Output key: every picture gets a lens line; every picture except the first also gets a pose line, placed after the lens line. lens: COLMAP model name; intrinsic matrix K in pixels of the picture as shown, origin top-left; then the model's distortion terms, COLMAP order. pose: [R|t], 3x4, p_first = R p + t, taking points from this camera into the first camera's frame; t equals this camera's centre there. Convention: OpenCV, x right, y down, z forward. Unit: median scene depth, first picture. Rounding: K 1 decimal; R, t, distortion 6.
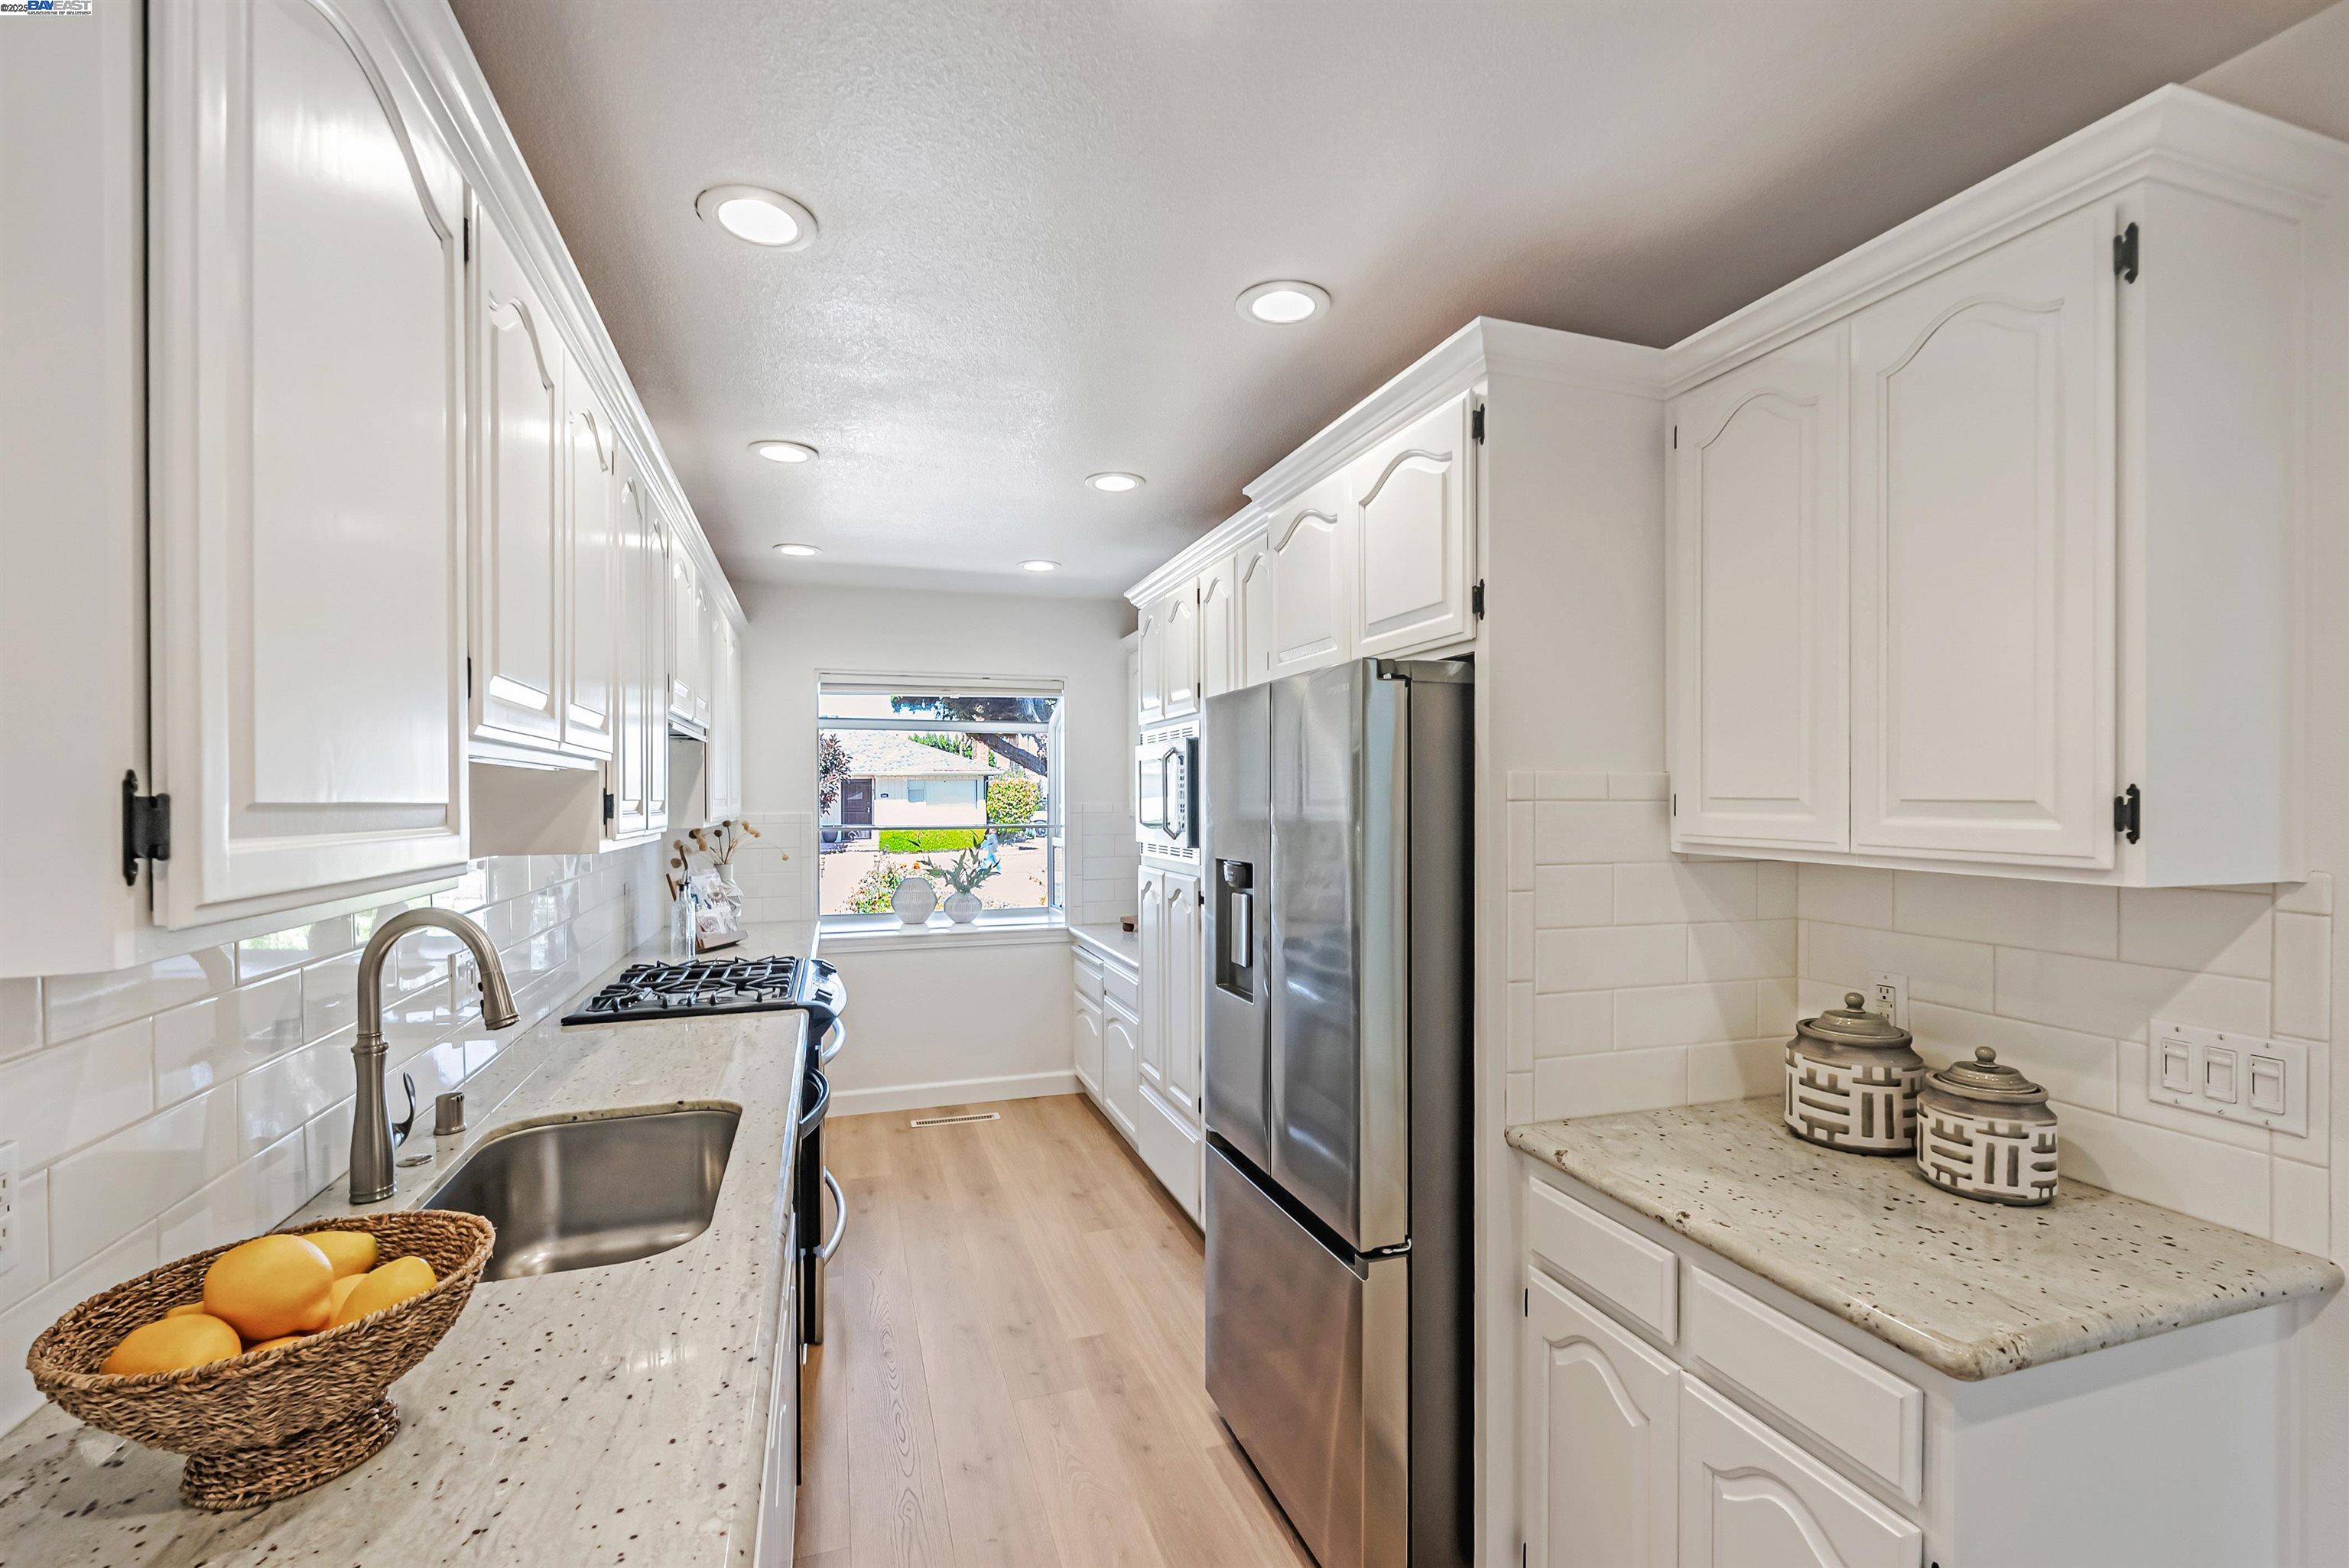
lens RADIAL K [[1019.0, 0, 1177.6], [0, 1019.0, 785.9], [0, 0, 1]] dist [0.010964, 0.001203]
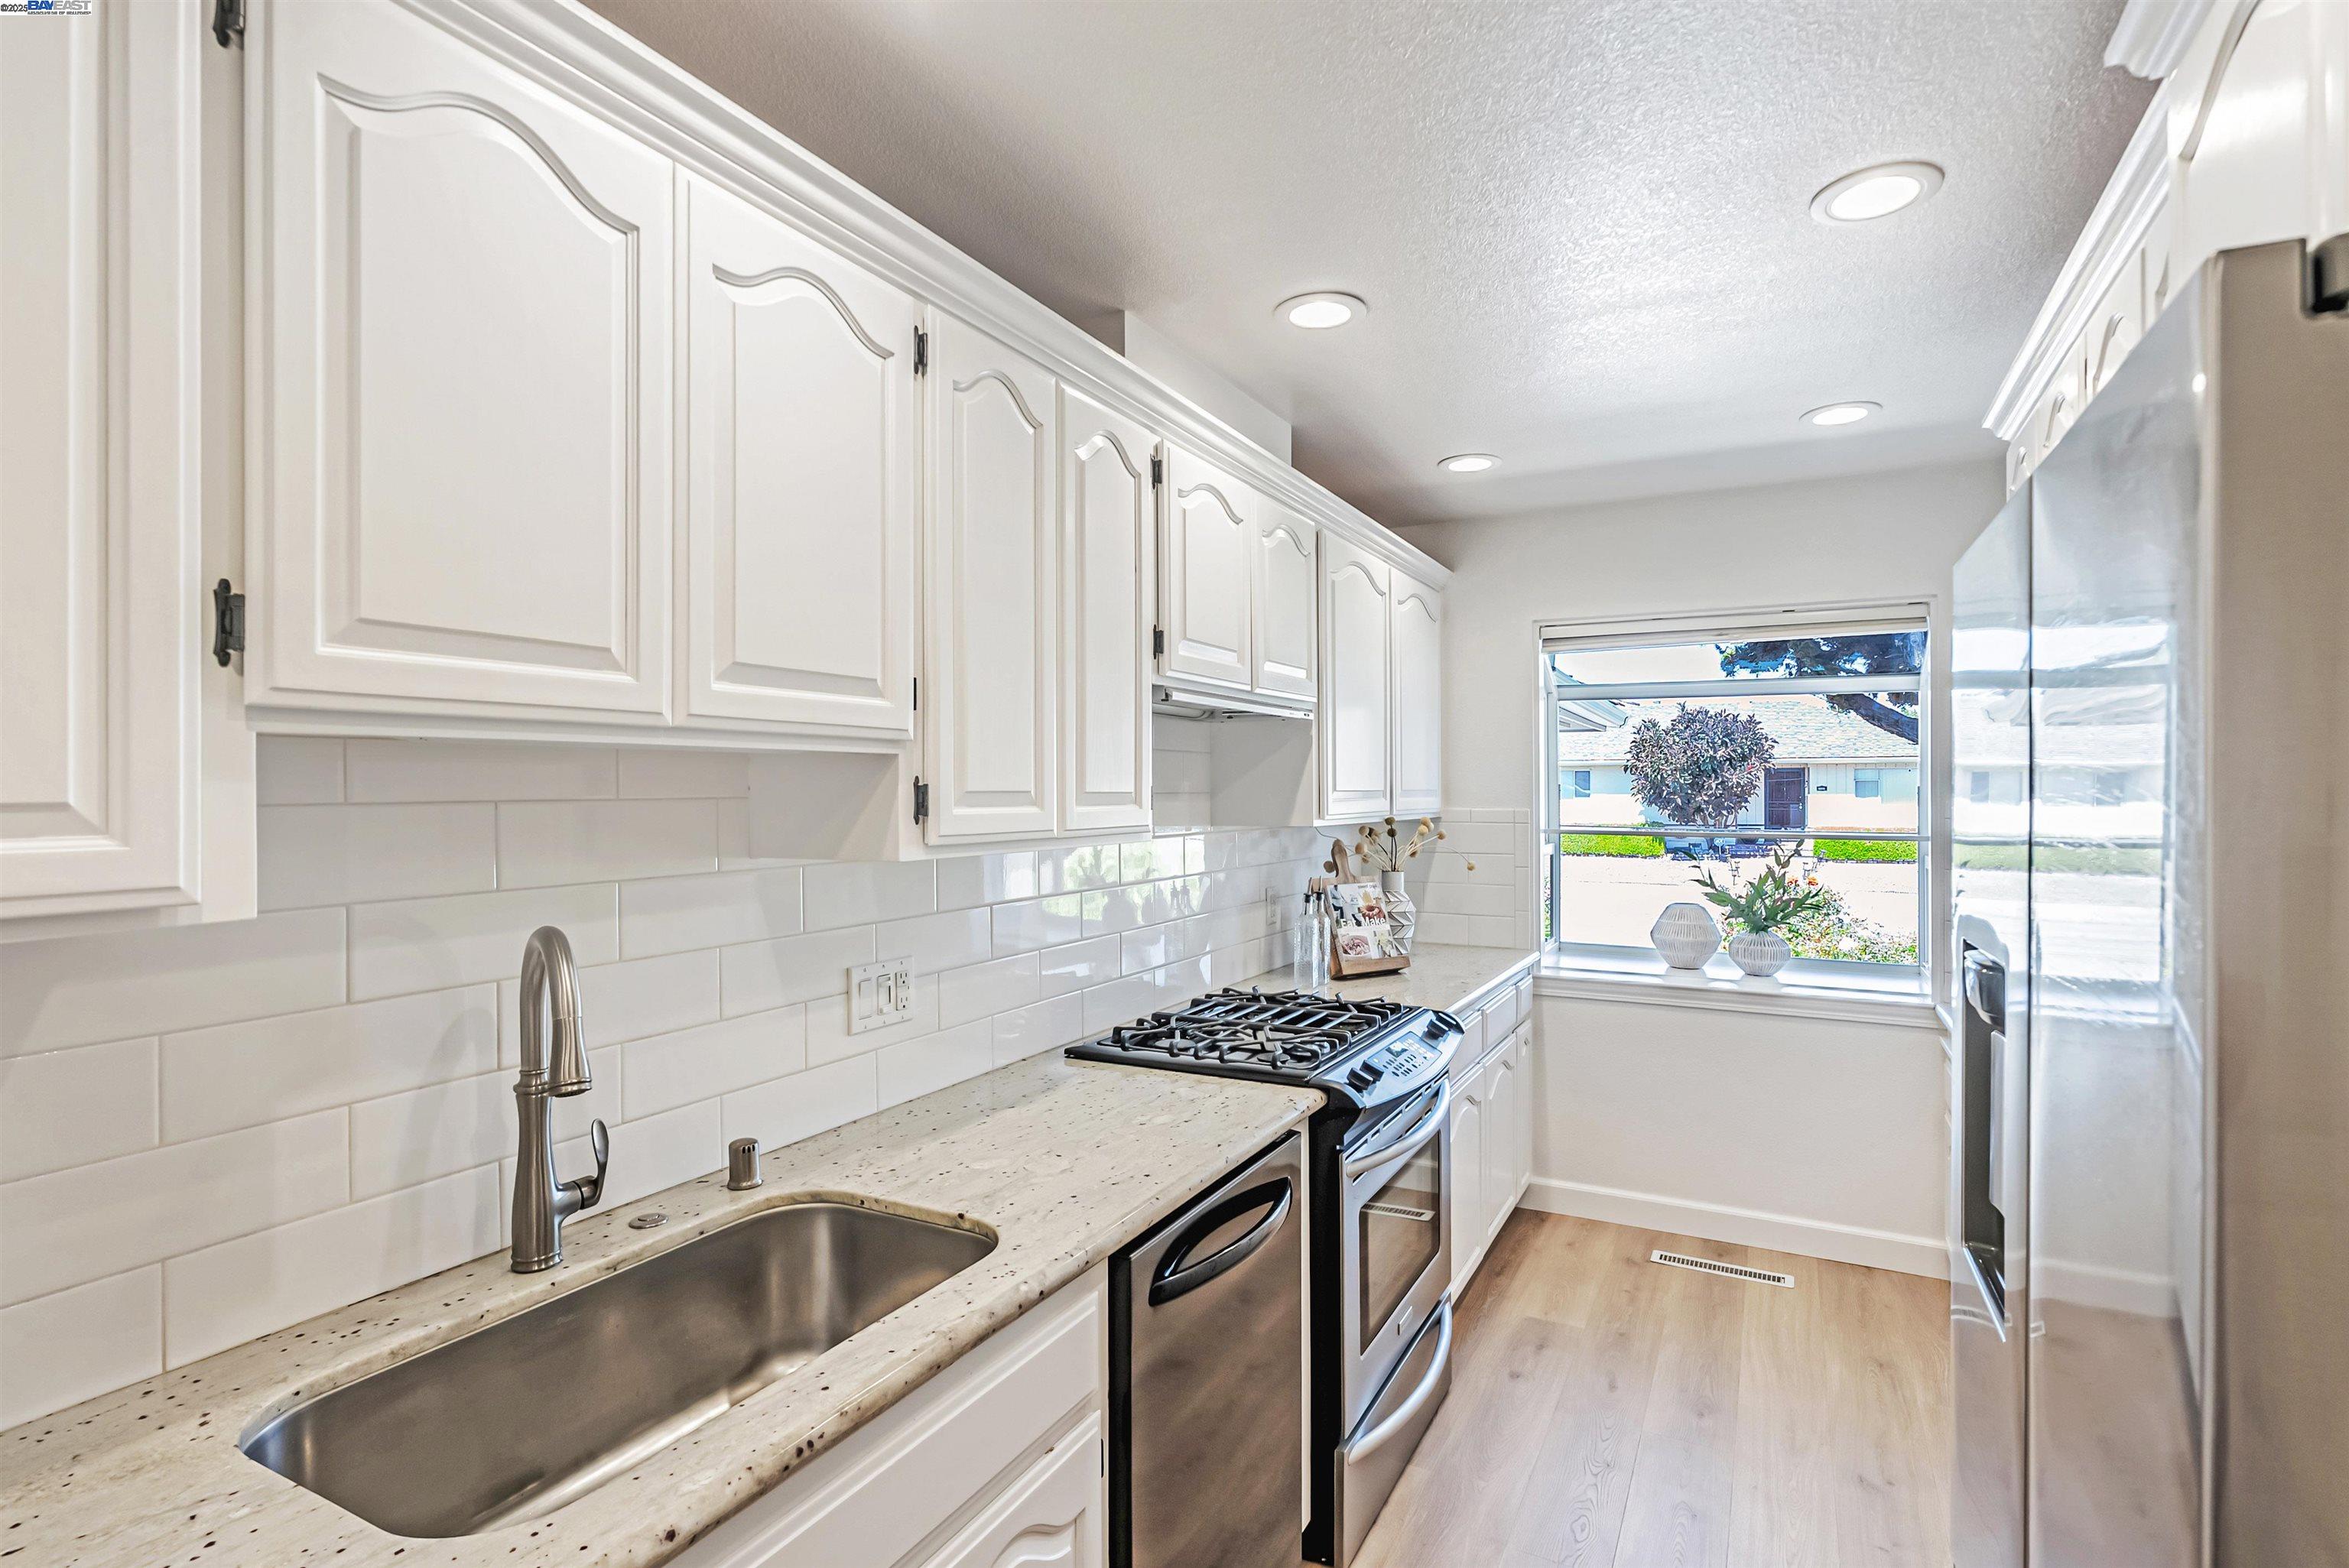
lens RADIAL K [[1140.4, 0, 1176.4], [0, 1140.4, 783.8], [0, 0, 1]] dist [0.011475, 0.000258]
pose [[0.698157, 0.002769, -0.715939, 0.075245], [0.001999, 0.999981, 0.005817, 0.001218], [0.715942, -0.005493, 0.698139, 0.219845]]
